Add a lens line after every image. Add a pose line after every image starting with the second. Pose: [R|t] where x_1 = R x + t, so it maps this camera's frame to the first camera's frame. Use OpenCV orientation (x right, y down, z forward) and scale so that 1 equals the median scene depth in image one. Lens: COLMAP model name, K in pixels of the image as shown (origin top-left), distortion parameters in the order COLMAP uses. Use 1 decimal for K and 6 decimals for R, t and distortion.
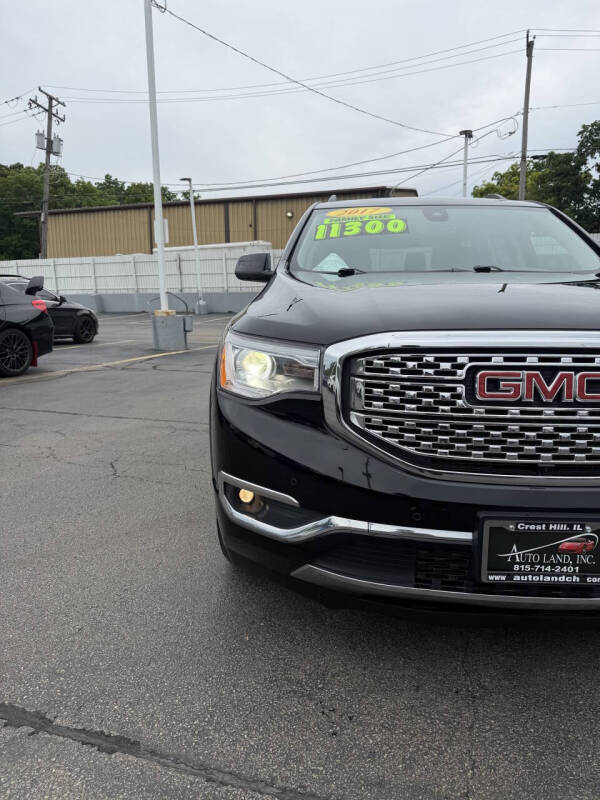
lens RADIAL K [[560.6, 0, 301.7], [0, 560.6, 403.3], [0, 0, 1]] dist [0.046505, -0.062748]
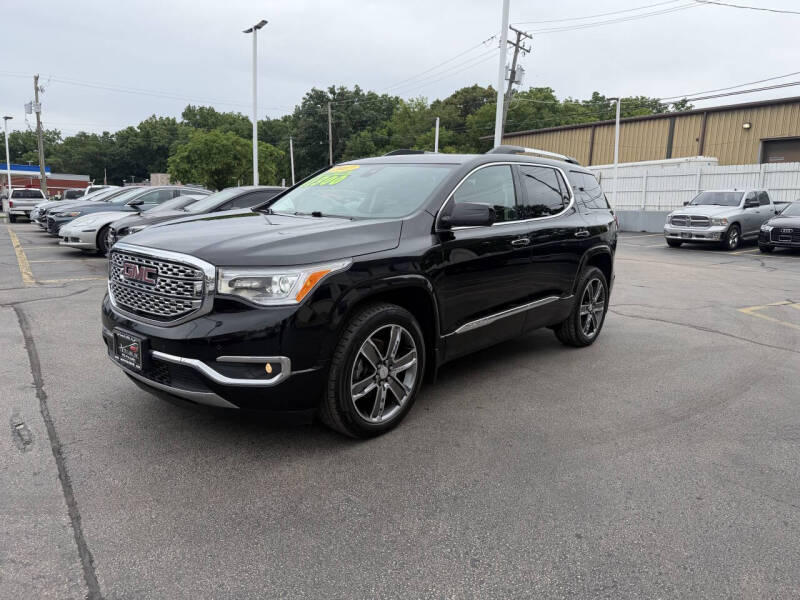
lens RADIAL K [[560.6, 0, 396.5], [0, 560.6, 299.6], [0, 0, 1]] dist [0.046505, -0.062748]
pose [[0.796383, 0.129914, -0.590675, 0.225065], [-0.147888, 0.988839, 0.018096, -0.010197], [0.586433, 0.072942, 0.806707, -0.013402]]
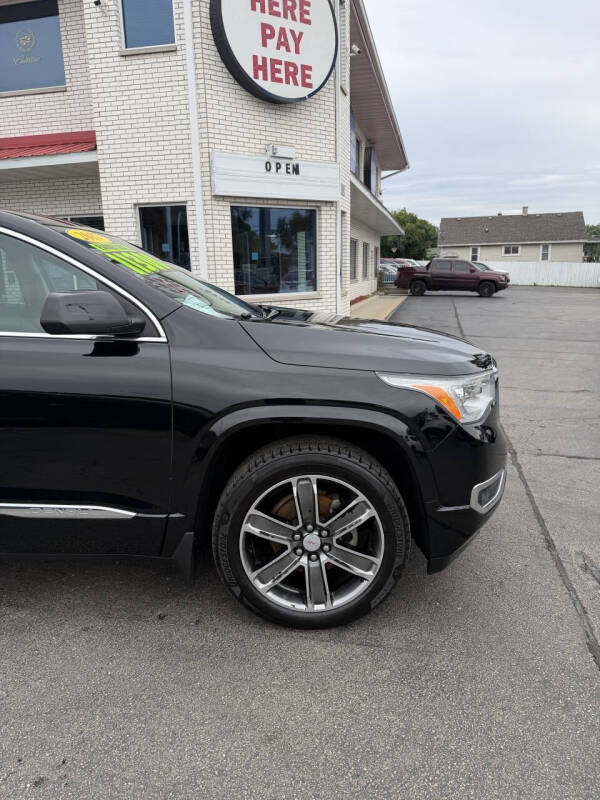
lens RADIAL K [[560.6, 0, 303.9], [0, 560.6, 396.2], [0, 0, 1]] dist [0.046505, -0.062748]
pose [[-0.069853, -0.204064, 0.976462, -0.149993], [0.197501, 0.956648, 0.214052, -0.047703], [-0.977811, 0.207804, -0.026522, 0.156518]]
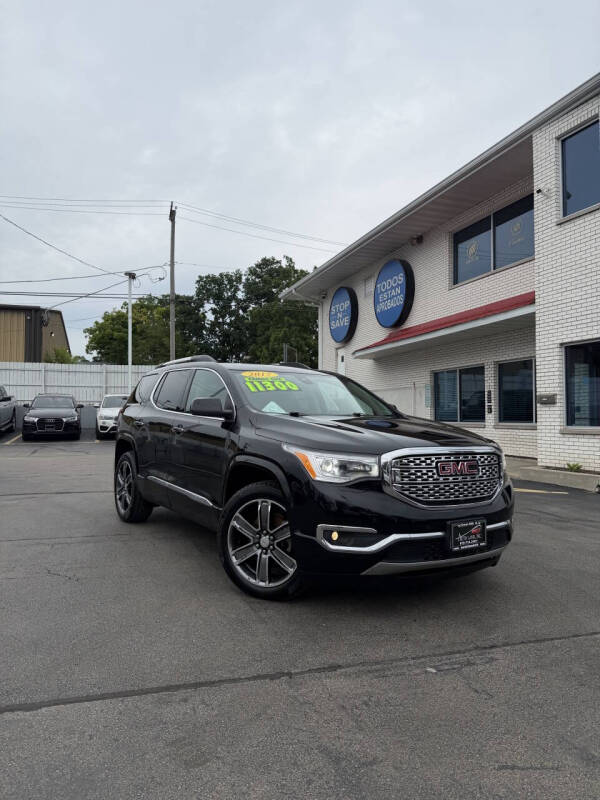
lens RADIAL K [[560.6, 0, 300.9], [0, 560.6, 398.4], [0, 0, 1]] dist [0.046505, -0.062748]
pose [[0.803574, 0.031744, 0.594357, -0.148758], [0.095729, 0.978684, -0.181696, 0.004970], [-0.587456, 0.202903, 0.783407, -0.057037]]
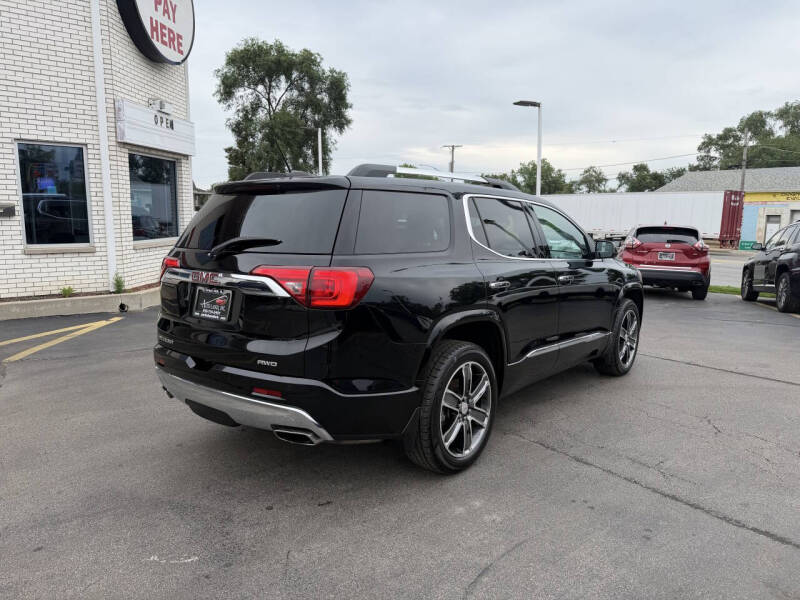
lens RADIAL K [[560.6, 0, 408.5], [0, 560.6, 297.0], [0, 0, 1]] dist [0.046505, -0.062748]
pose [[-0.814515, -0.083290, 0.574132, -0.110384], [0.098660, 0.955338, 0.278559, -0.121451], [-0.571692, 0.283535, -0.769920, 0.511219]]
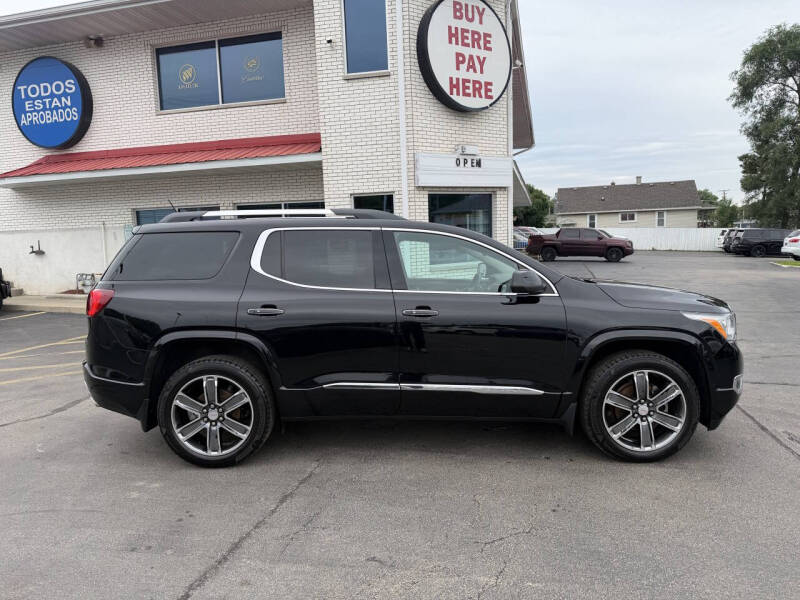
lens RADIAL K [[560.6, 0, 399.9], [0, 560.6, 304.8], [0, 0, 1]] dist [0.046505, -0.062748]
pose [[-0.043911, -0.103286, 0.993682, -0.257696], [0.211546, 0.971125, 0.110290, -0.076986], [-0.976381, 0.215052, -0.020793, 0.259073]]
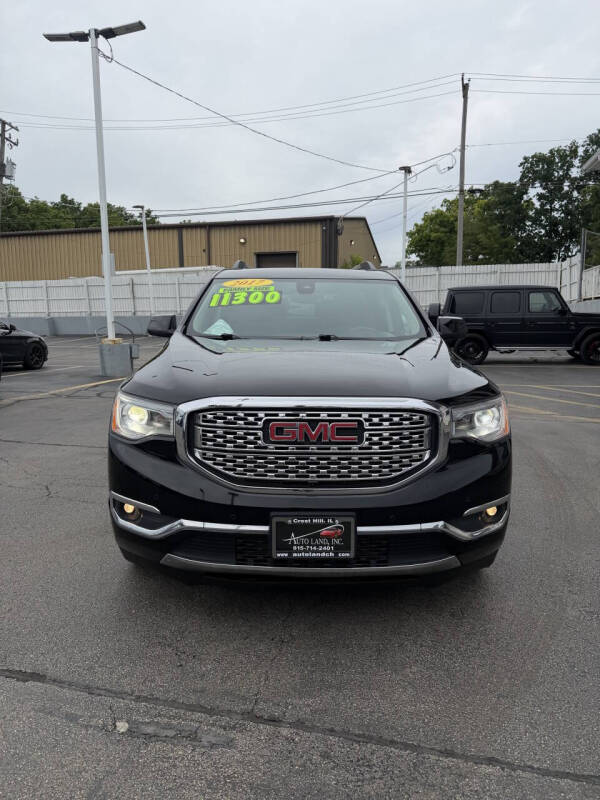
lens RADIAL K [[560.6, 0, 298.3], [0, 560.6, 403.8], [0, 0, 1]] dist [0.046505, -0.062748]
pose [[0.997880, -0.007638, 0.064633, 0.026499], [0.009776, 0.999413, -0.032824, -0.005165], [-0.064345, 0.033387, 0.997369, -0.050979]]
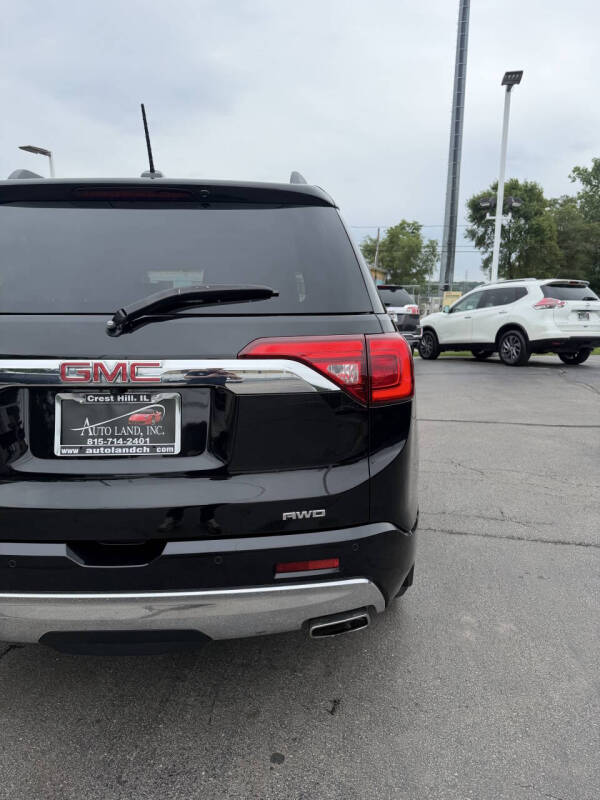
lens RADIAL K [[560.6, 0, 306.4], [0, 560.6, 397.0], [0, 0, 1]] dist [0.046505, -0.062748]
pose [[-0.996168, 0.009895, -0.086902, 0.031667], [-0.021790, 0.934175, 0.356148, -0.110581], [0.084706, 0.356677, -0.930380, 0.489990]]
